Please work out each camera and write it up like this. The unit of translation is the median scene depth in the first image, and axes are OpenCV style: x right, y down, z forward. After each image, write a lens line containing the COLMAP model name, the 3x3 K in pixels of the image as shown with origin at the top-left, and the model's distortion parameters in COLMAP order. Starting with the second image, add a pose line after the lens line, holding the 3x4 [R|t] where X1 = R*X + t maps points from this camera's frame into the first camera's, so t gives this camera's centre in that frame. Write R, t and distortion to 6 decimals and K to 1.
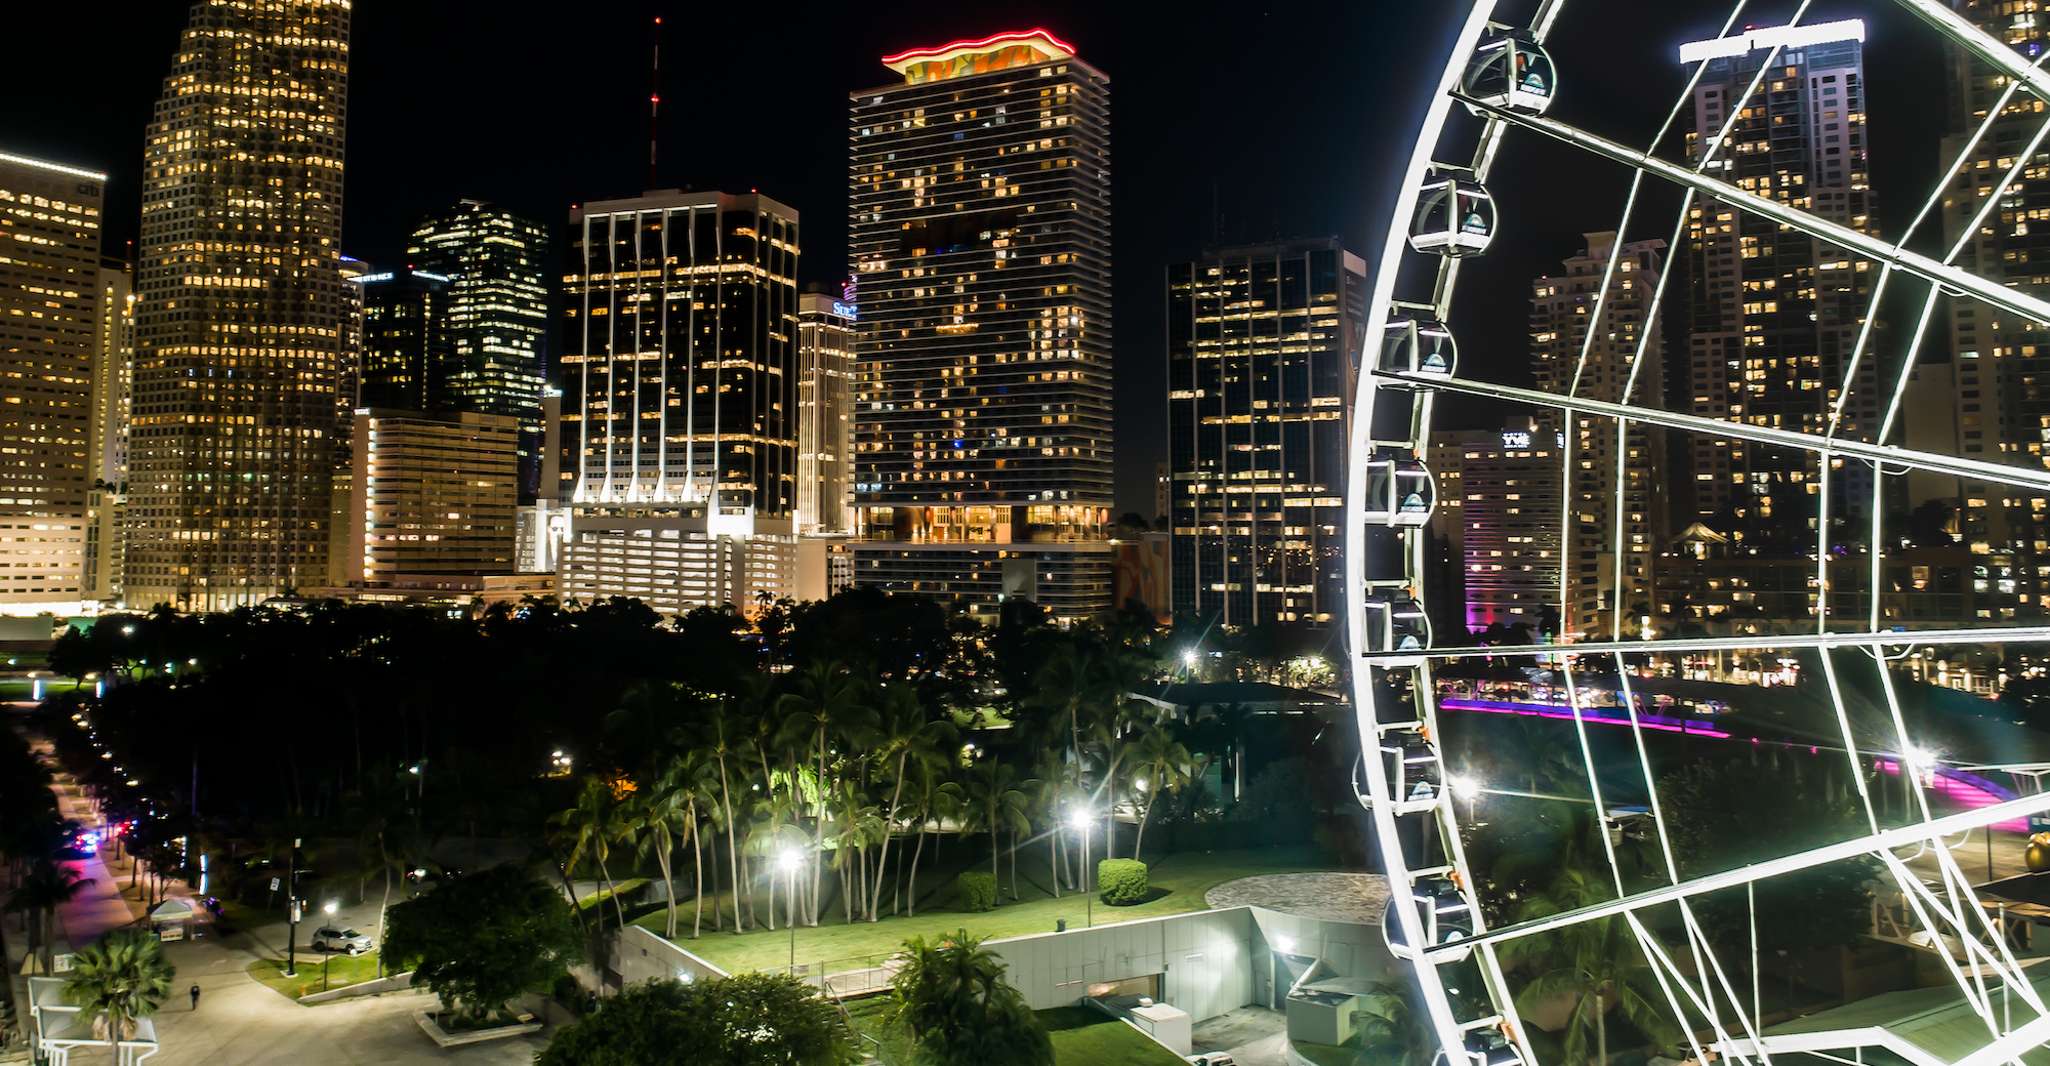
lens RADIAL K [[1438.9, 0, 1021.5], [0, 1438.9, 415.0], [0, 0, 1]] dist [0.002663, -0.002007]
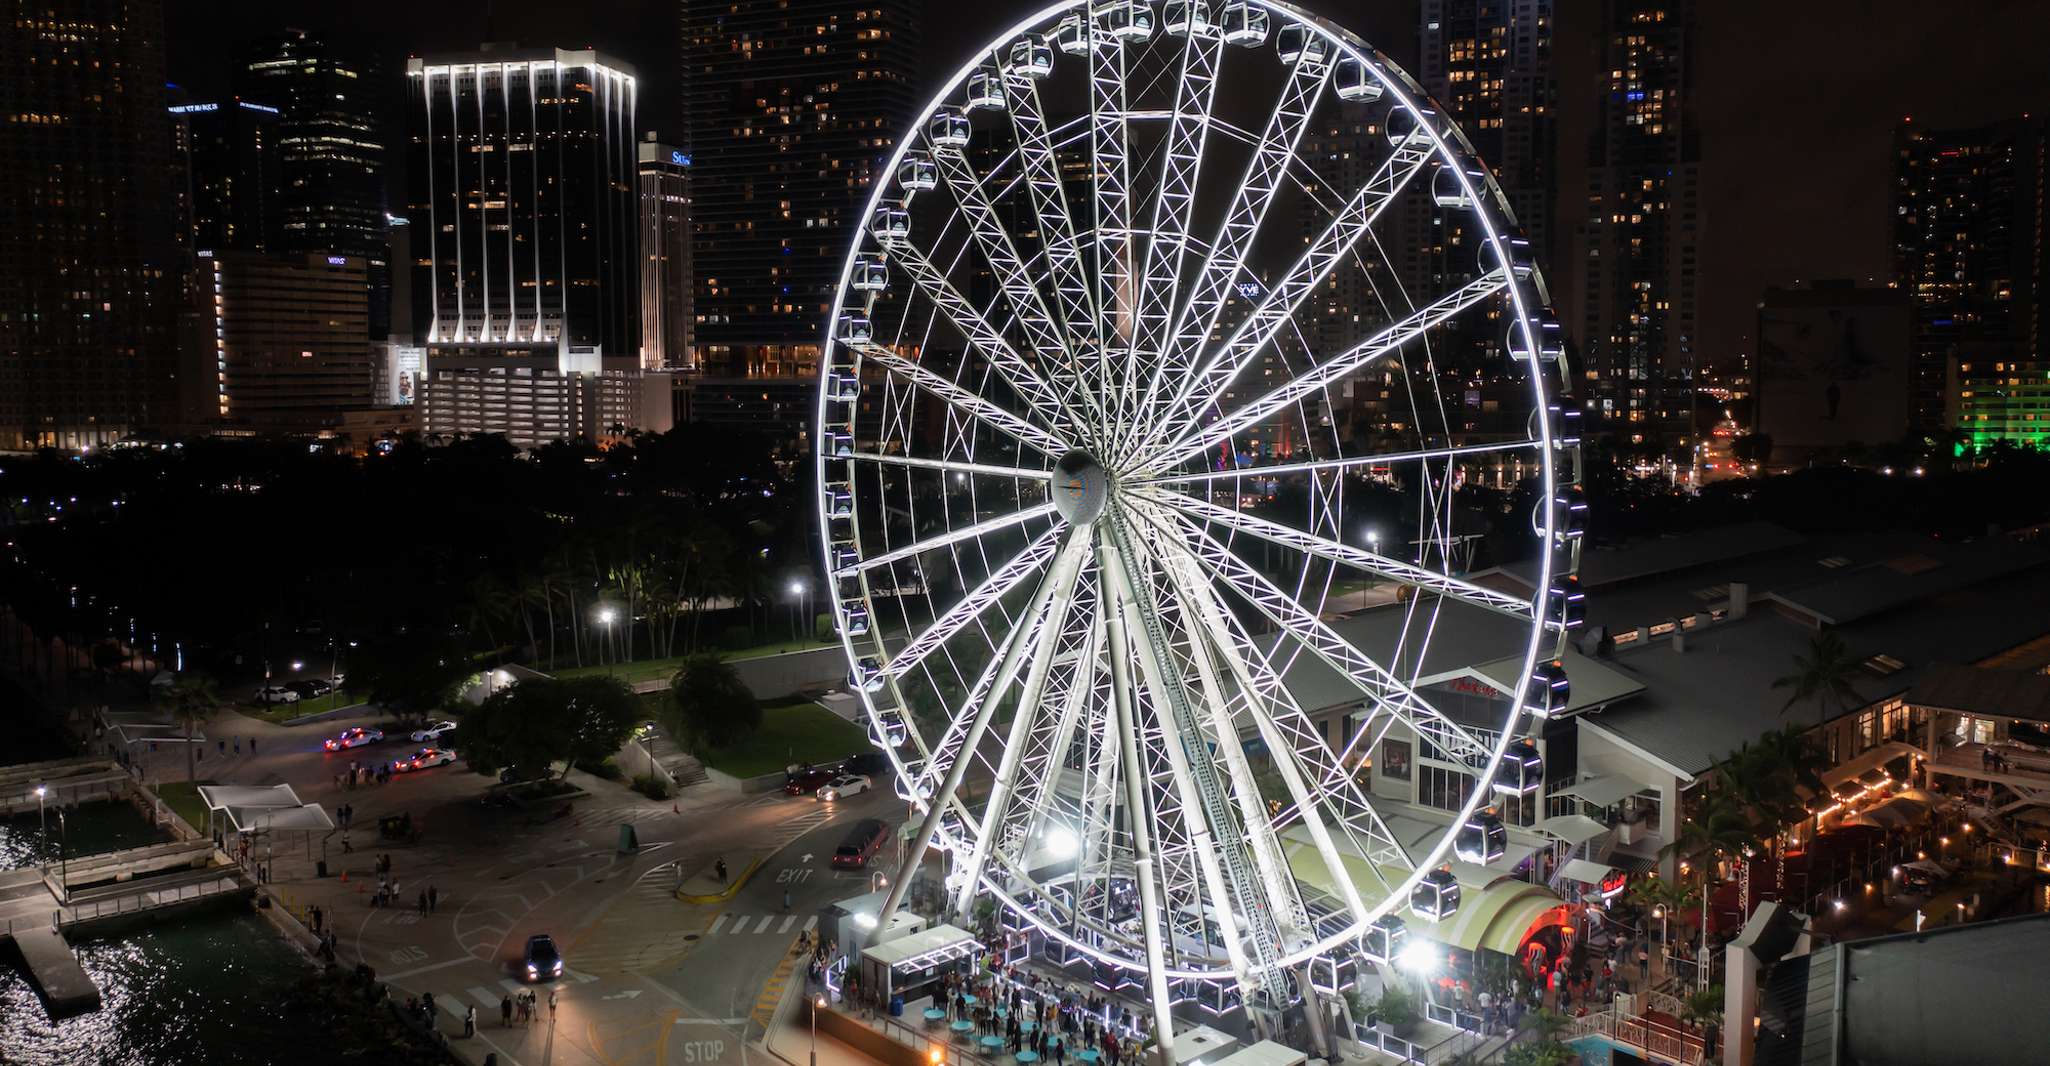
lens RADIAL K [[1438.9, 0, 1021.5], [0, 1438.9, 415.0], [0, 0, 1]] dist [0.002663, -0.002007]
pose [[0.995092, -0.013105, 0.098086, 0.022247], [0.001275, 0.992807, 0.119717, -0.013834], [-0.098949, -0.119004, 0.987951, -0.110277]]
